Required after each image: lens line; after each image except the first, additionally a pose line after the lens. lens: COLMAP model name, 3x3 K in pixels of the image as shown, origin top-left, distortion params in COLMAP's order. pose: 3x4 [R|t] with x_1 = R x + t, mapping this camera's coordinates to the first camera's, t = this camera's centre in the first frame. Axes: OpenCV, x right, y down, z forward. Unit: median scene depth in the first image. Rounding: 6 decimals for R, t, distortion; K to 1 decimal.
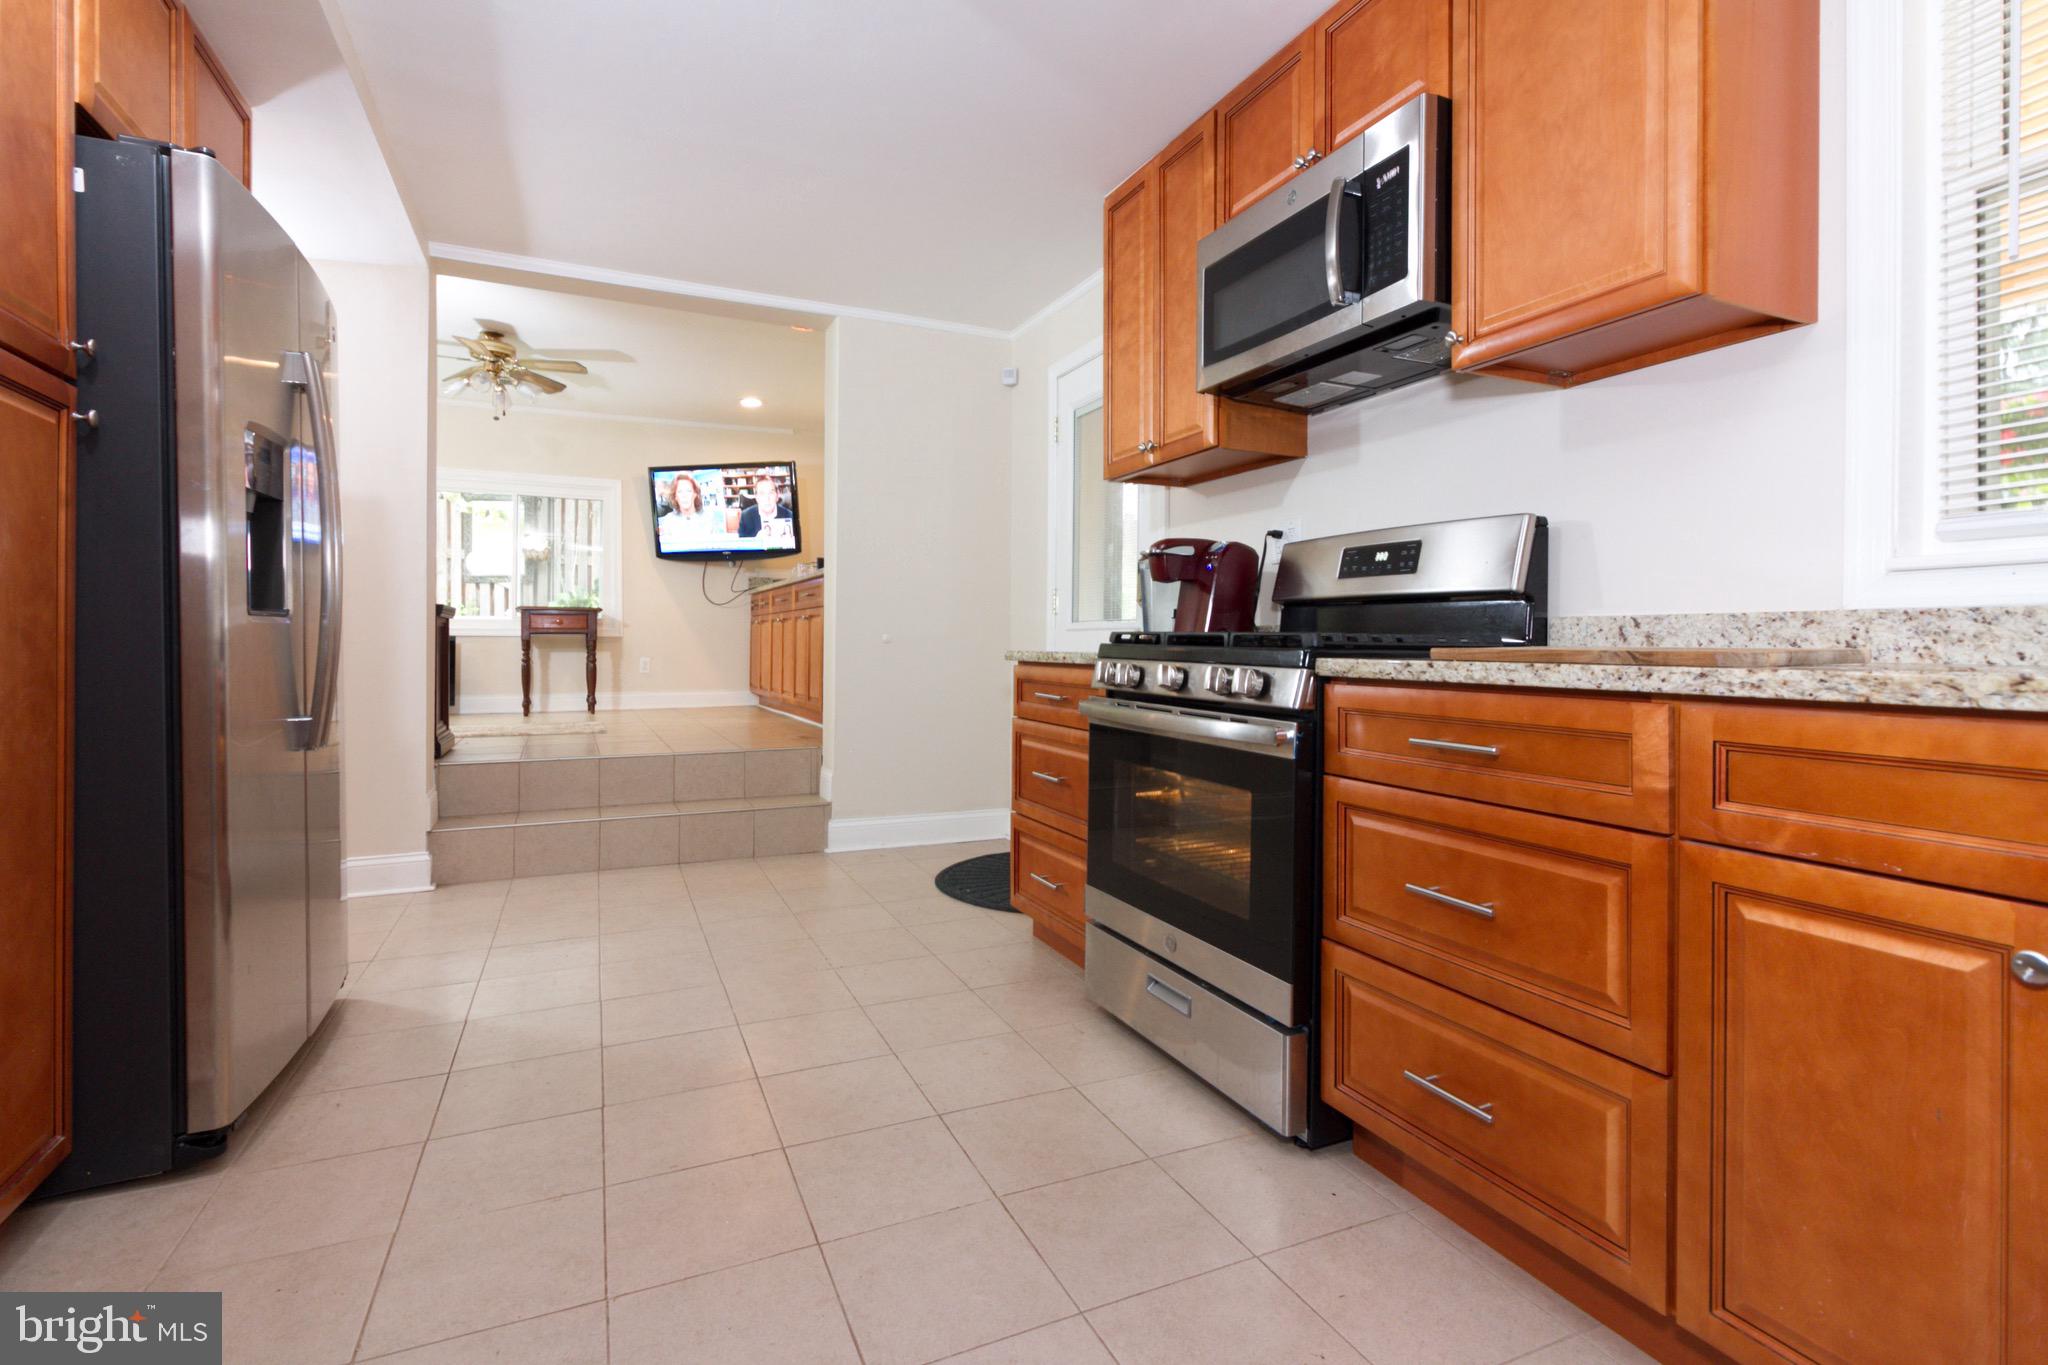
lens RADIAL K [[952.6, 0, 1022.9], [0, 952.6, 642.3], [0, 0, 1]] dist [0.003496, 0.000010]
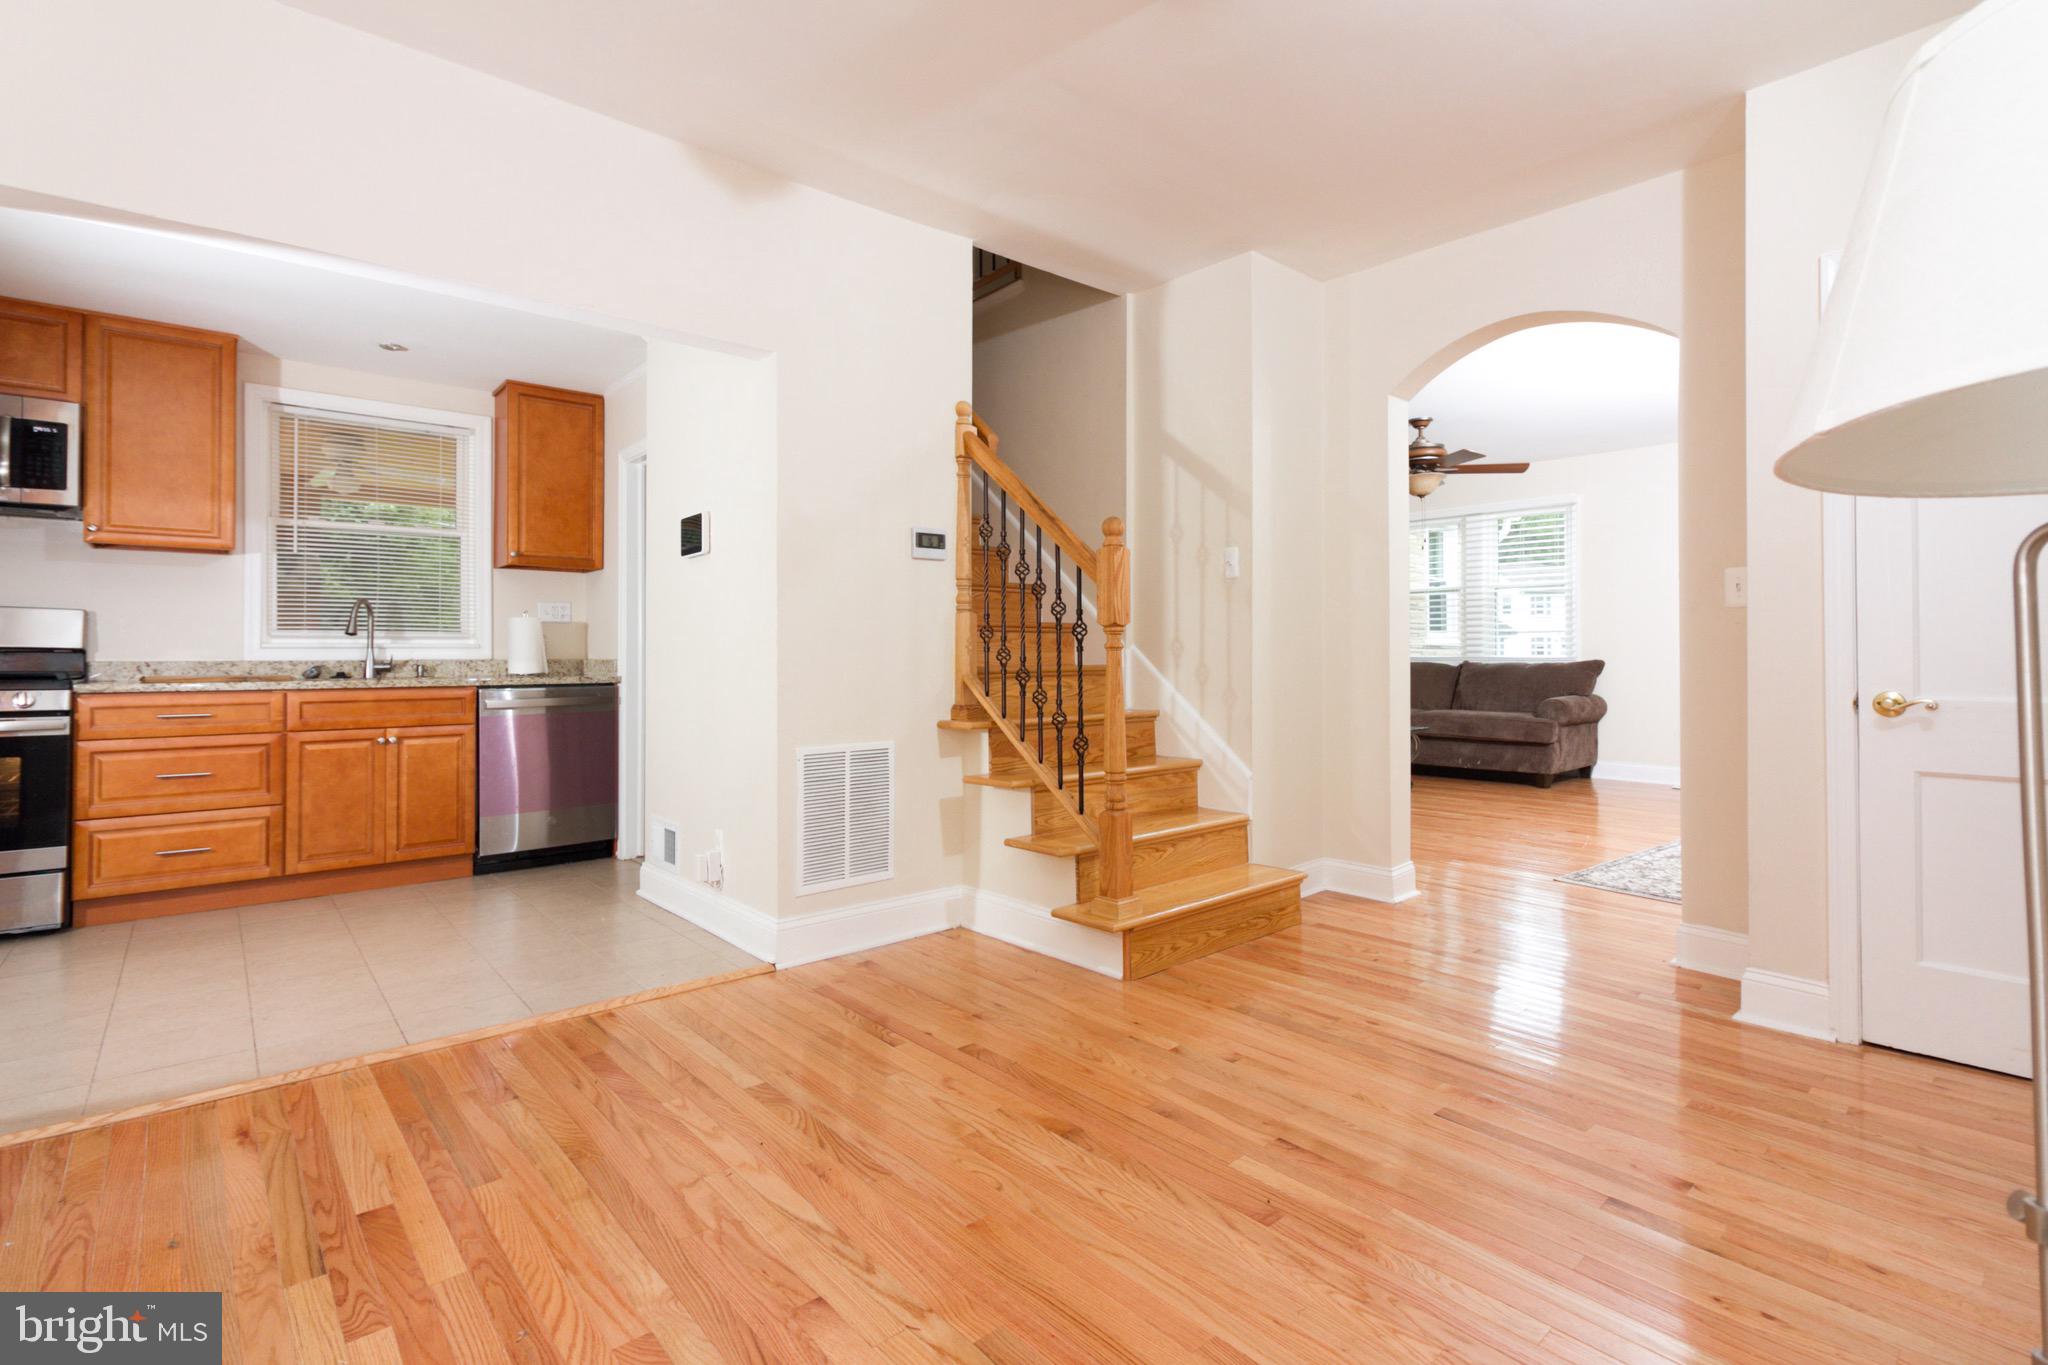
lens RADIAL K [[952.6, 0, 1033.7], [0, 952.6, 642.0], [0, 0, 1]] dist [0.003496, 0.000010]
pose [[-0.291508, 0.009629, 0.956520, -1.892974], [-0.000914, 0.999946, -0.010344, -0.045859], [-0.956568, -0.003890, -0.291483, -0.311499]]
